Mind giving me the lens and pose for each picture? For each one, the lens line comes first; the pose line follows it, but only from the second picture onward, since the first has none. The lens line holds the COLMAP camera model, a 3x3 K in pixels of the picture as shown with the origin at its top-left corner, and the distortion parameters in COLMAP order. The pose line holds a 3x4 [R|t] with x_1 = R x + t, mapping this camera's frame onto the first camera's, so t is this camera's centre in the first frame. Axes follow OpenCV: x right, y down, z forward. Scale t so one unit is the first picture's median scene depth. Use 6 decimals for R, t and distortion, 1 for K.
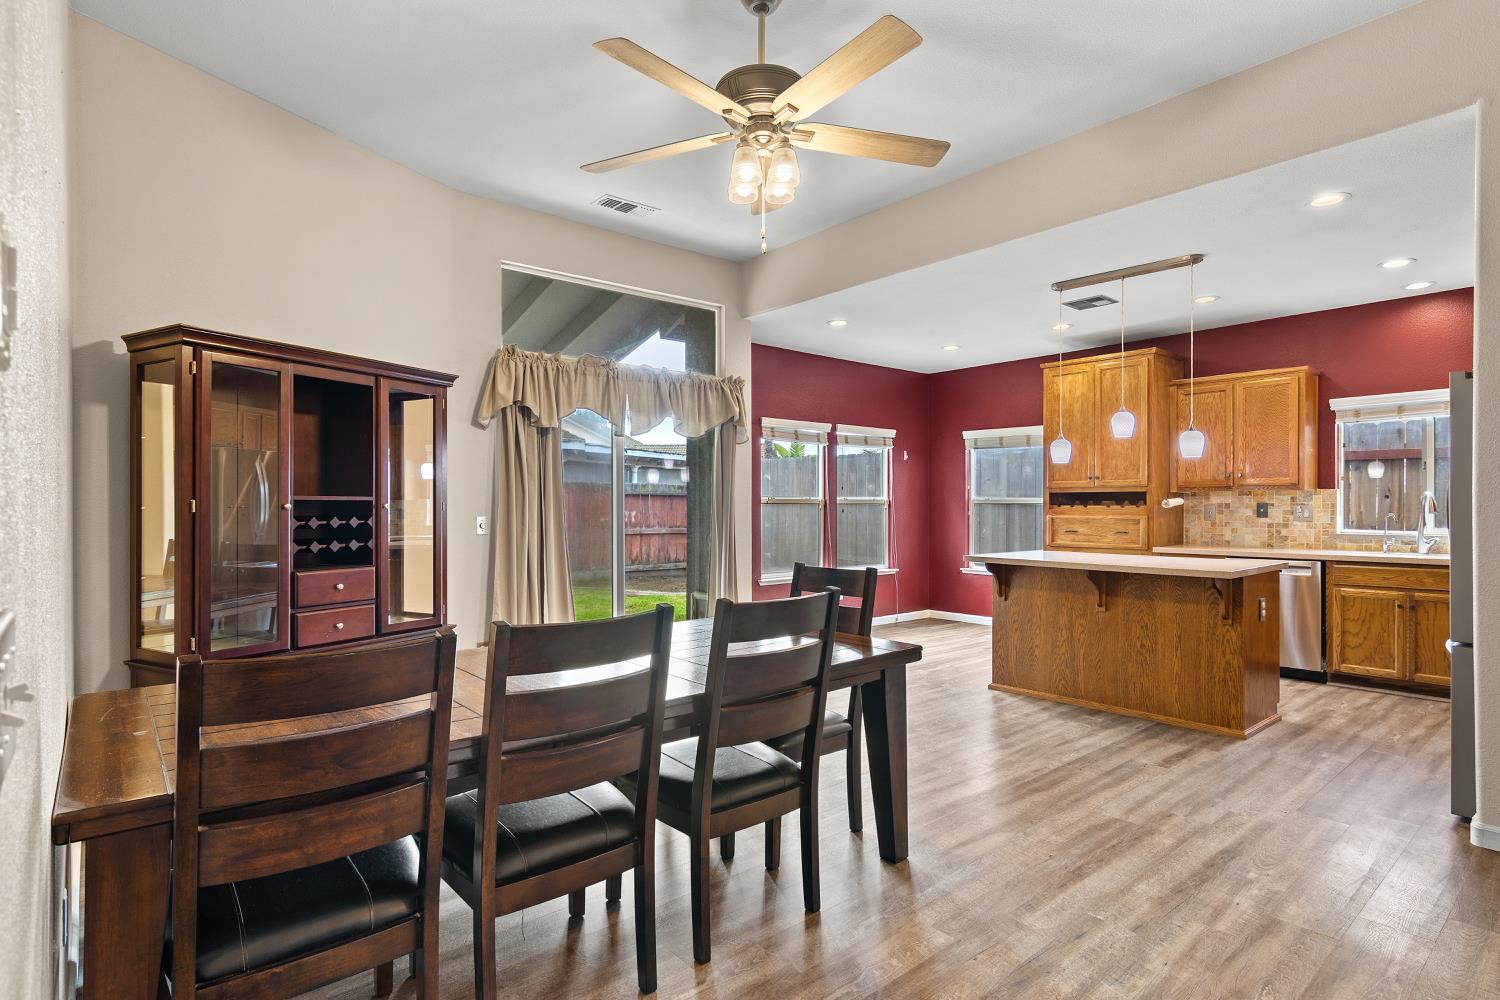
lens RADIAL K [[768.3, 0, 752.9], [0, 768.3, 506.7], [0, 0, 1]] dist [0.000836, 0.000916]
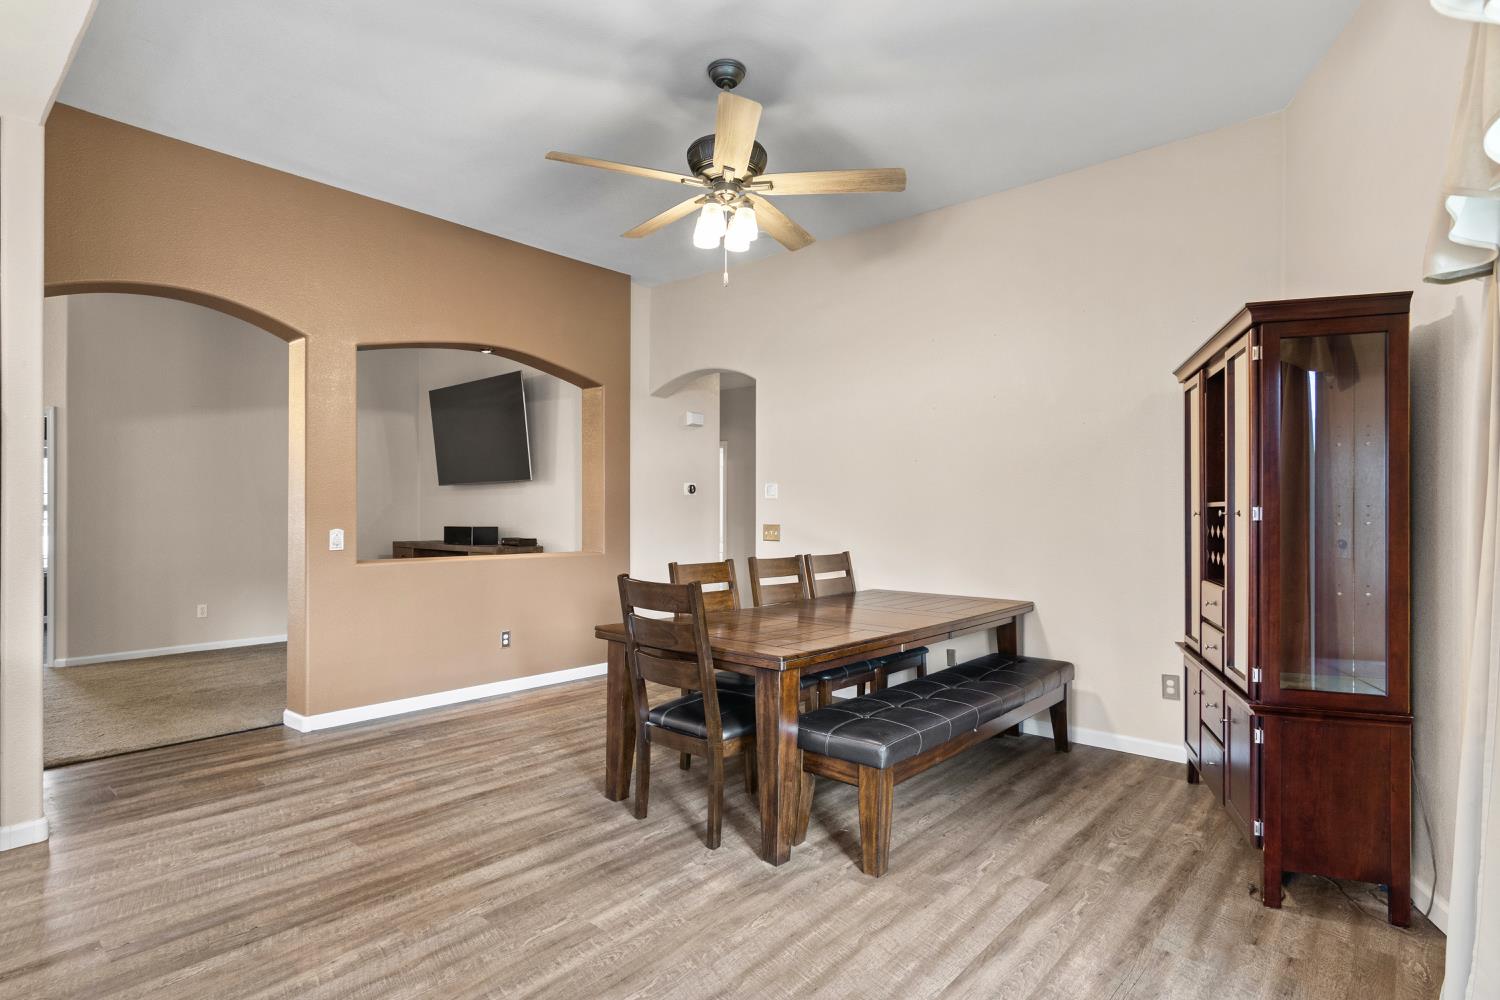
lens RADIAL K [[767.2, 0, 750.0], [0, 767.2, 500.0], [0, 0, 1]] dist [-0.000517, -0.000283]
pose [[-0.990107, -0.002351, -0.140292, 0.065537], [-0.000631, 0.999924, -0.012298, -0.002947], [0.140310, -0.012088, -0.990034, 1.003192]]
